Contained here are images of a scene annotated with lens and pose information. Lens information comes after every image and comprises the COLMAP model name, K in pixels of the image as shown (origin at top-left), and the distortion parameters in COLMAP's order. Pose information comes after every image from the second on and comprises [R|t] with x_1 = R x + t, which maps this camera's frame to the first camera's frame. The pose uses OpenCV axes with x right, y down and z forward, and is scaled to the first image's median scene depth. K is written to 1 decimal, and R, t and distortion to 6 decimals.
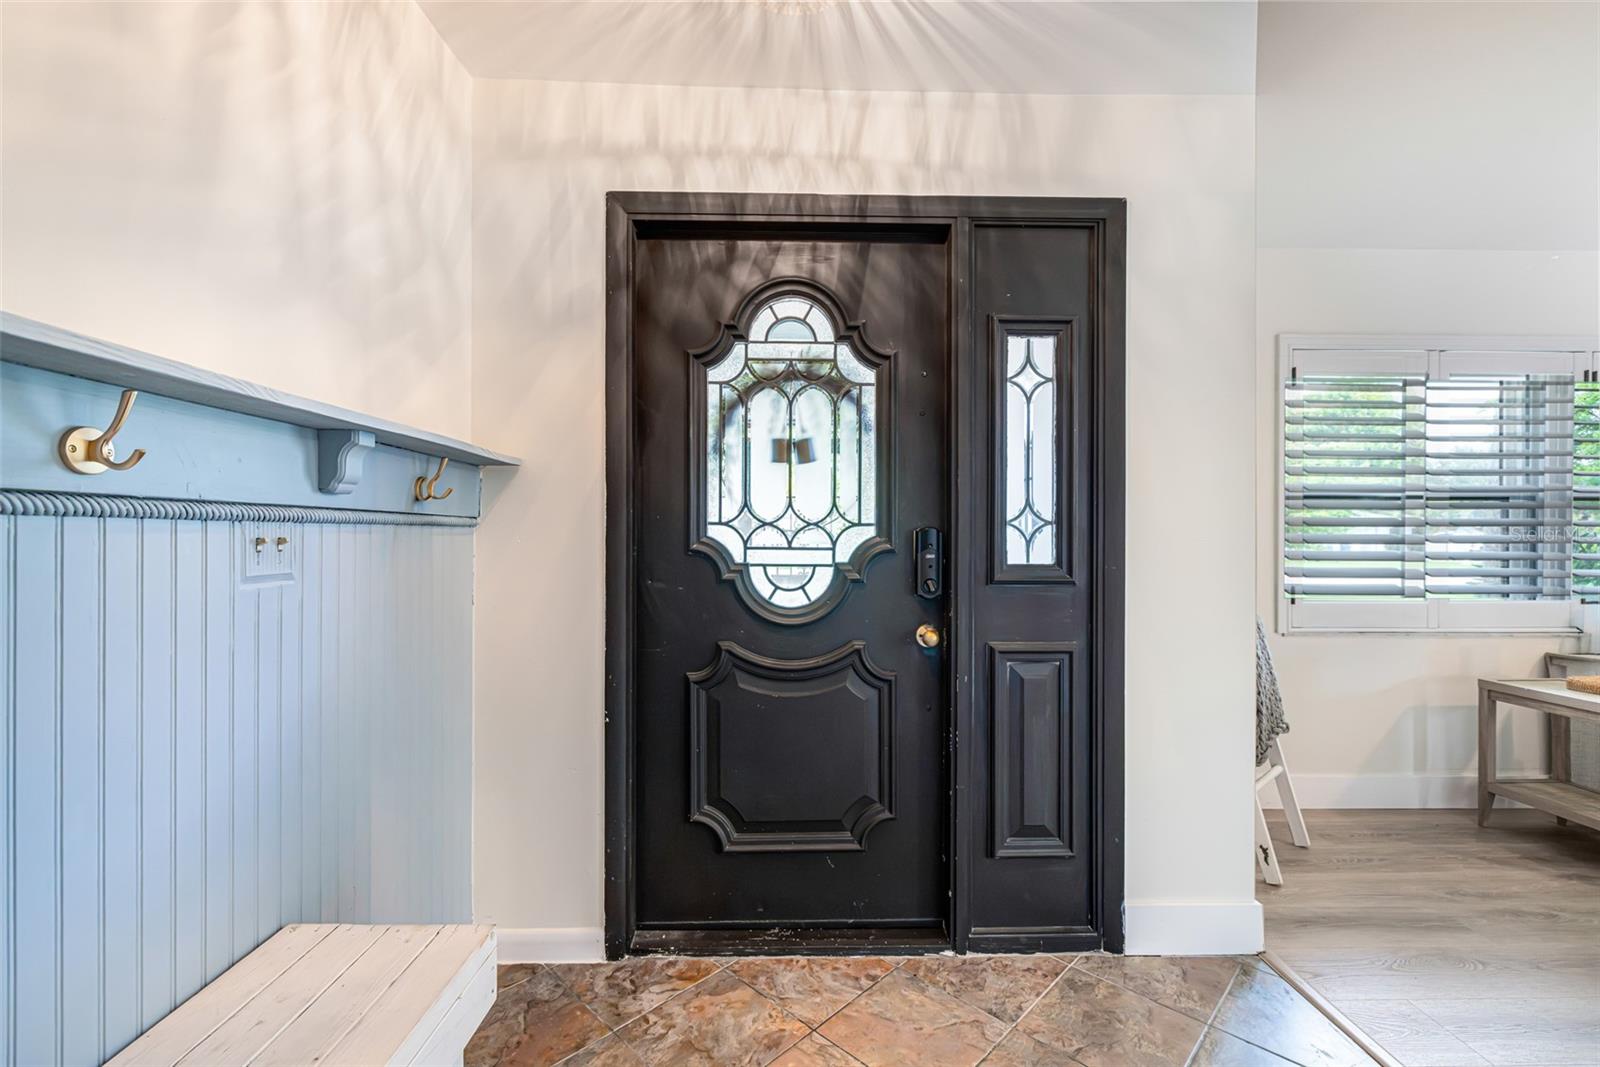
lens RADIAL K [[698.8, 0, 791.2], [0, 698.8, 526.0], [0, 0, 1]] dist [-0.000978, -0.001372]
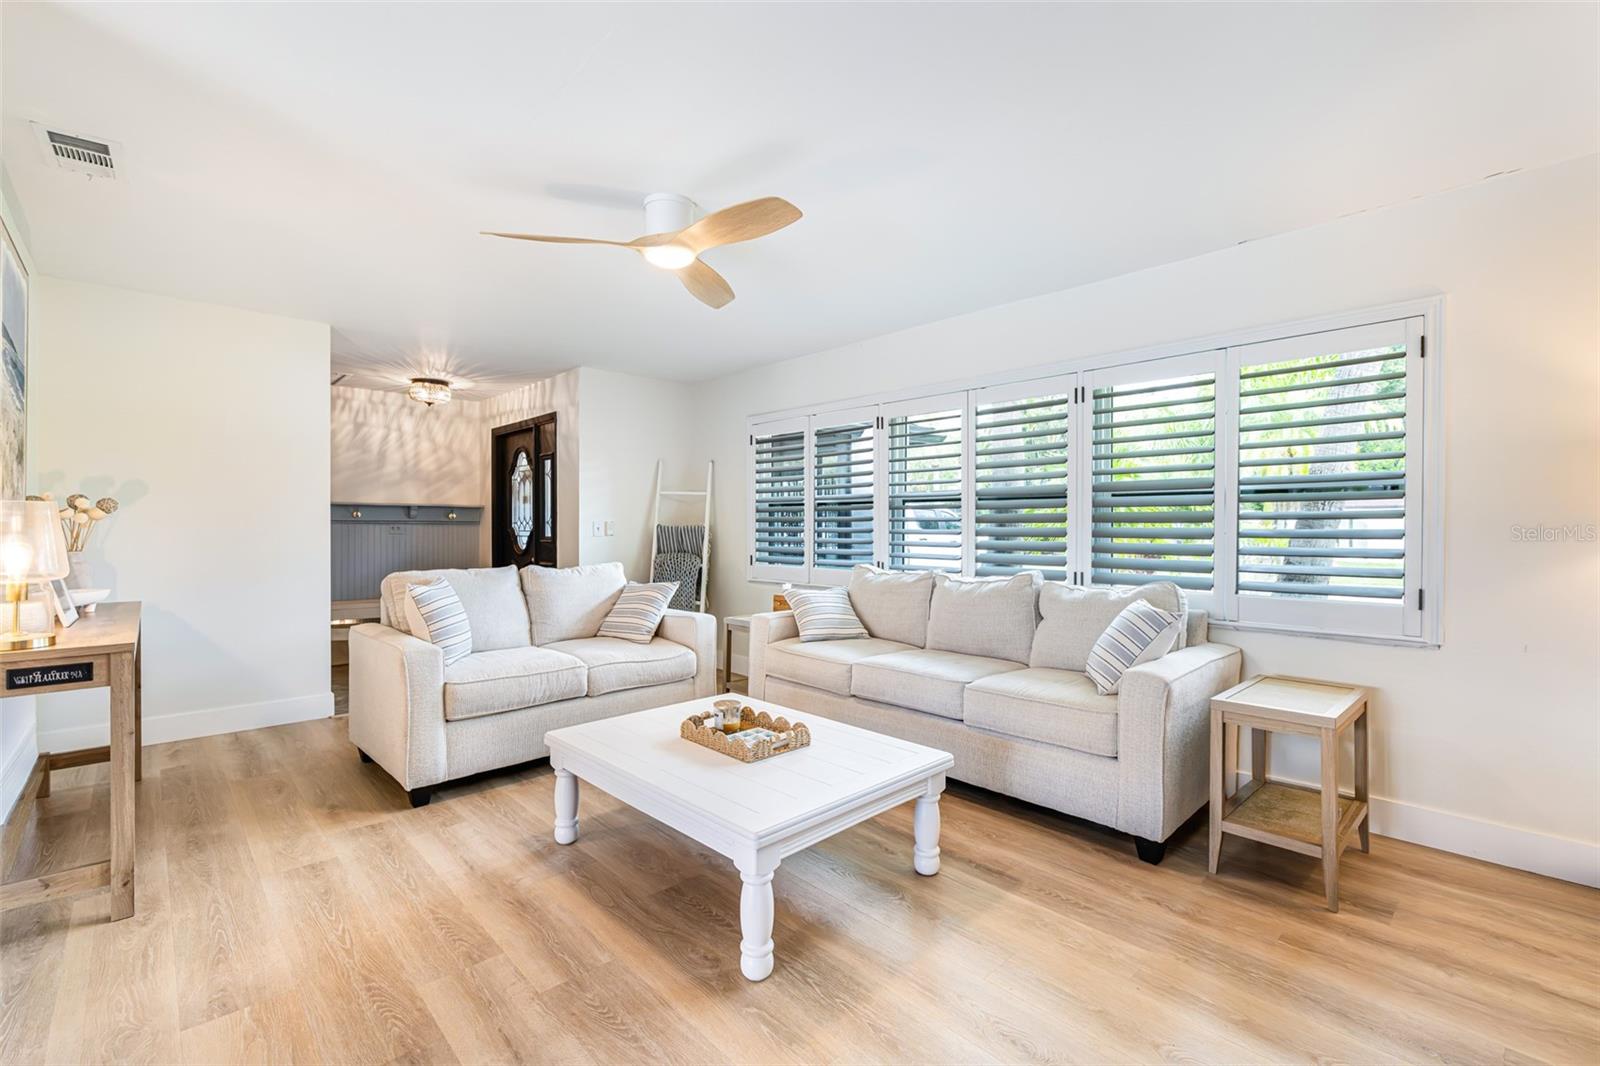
lens RADIAL K [[698.8, 0, 807.5], [0, 698.8, 529.4], [0, 0, 1]] dist [-0.000978, -0.001372]
pose [[0.670739, 0.002755, -0.741688, 3.342339], [0.003735, 0.999968, 0.007092, 0.007164], [0.741684, -0.007528, 0.670707, -0.183441]]
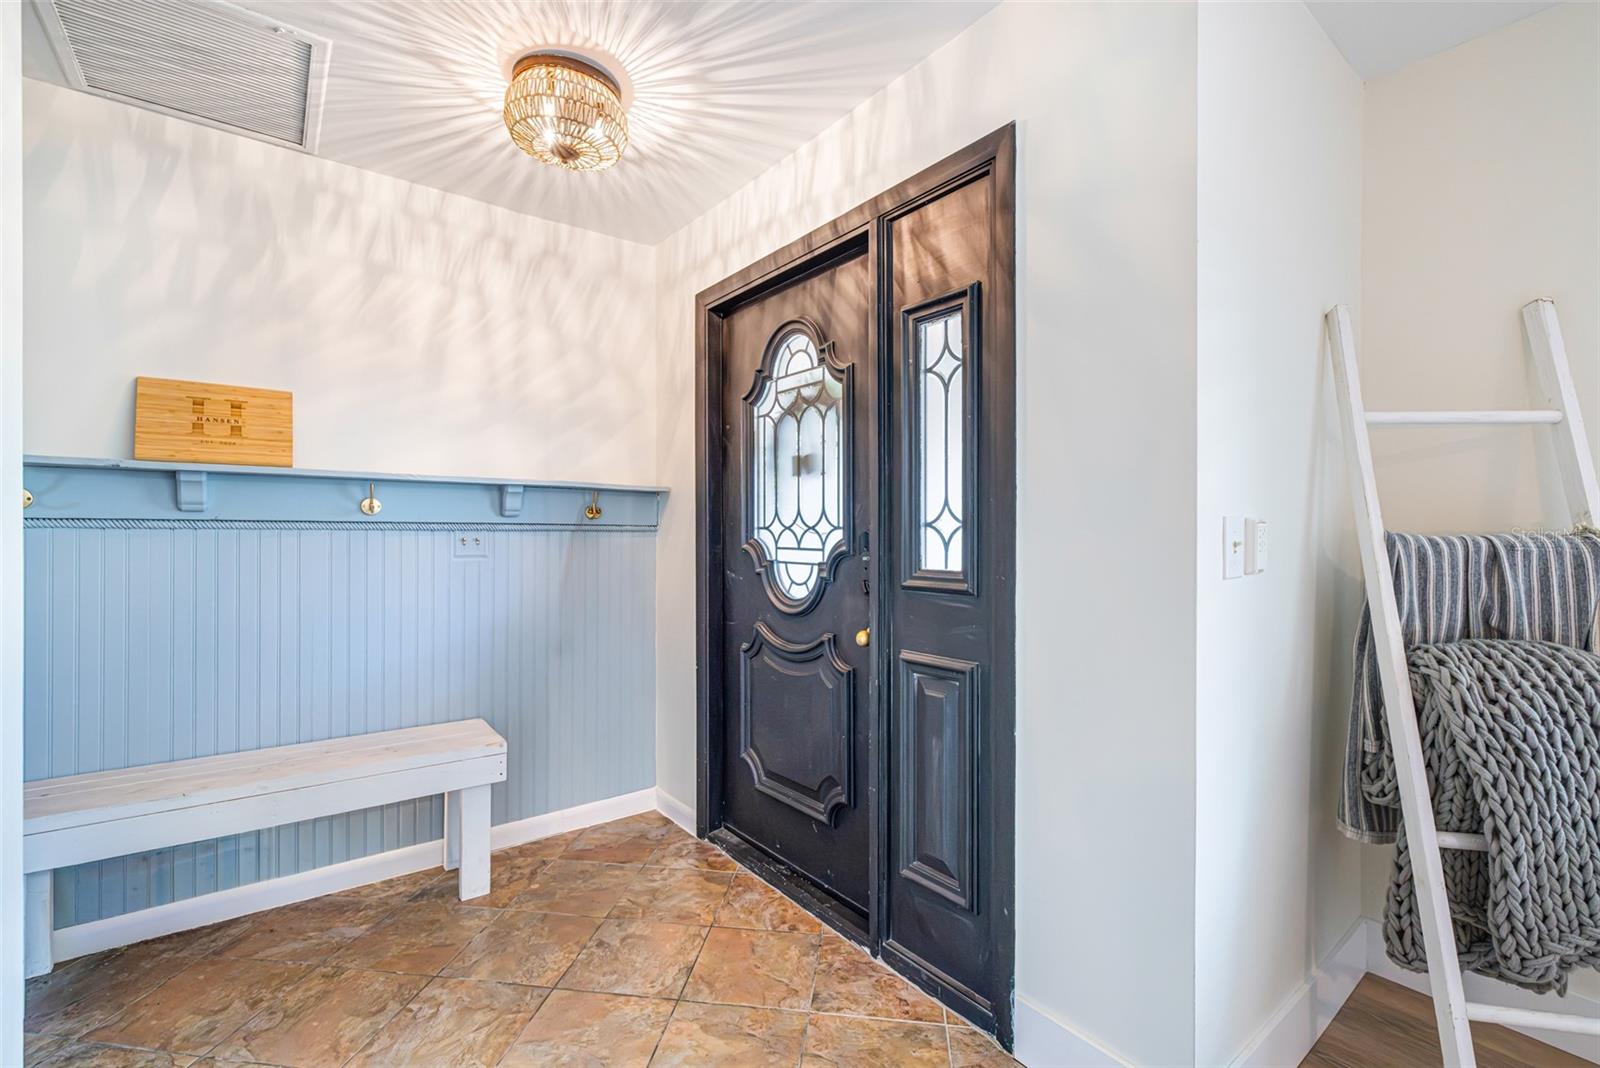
lens RADIAL K [[698.8, 0, 800.0], [0, 698.8, 528.1], [0, 0, 1]] dist [-0.000978, -0.001372]
pose [[0.589951, -0.008470, -0.807394, 0.976031], [0.009651, 0.999948, -0.003438, 0.001531], [0.807381, -0.005764, 0.590002, 0.321618]]
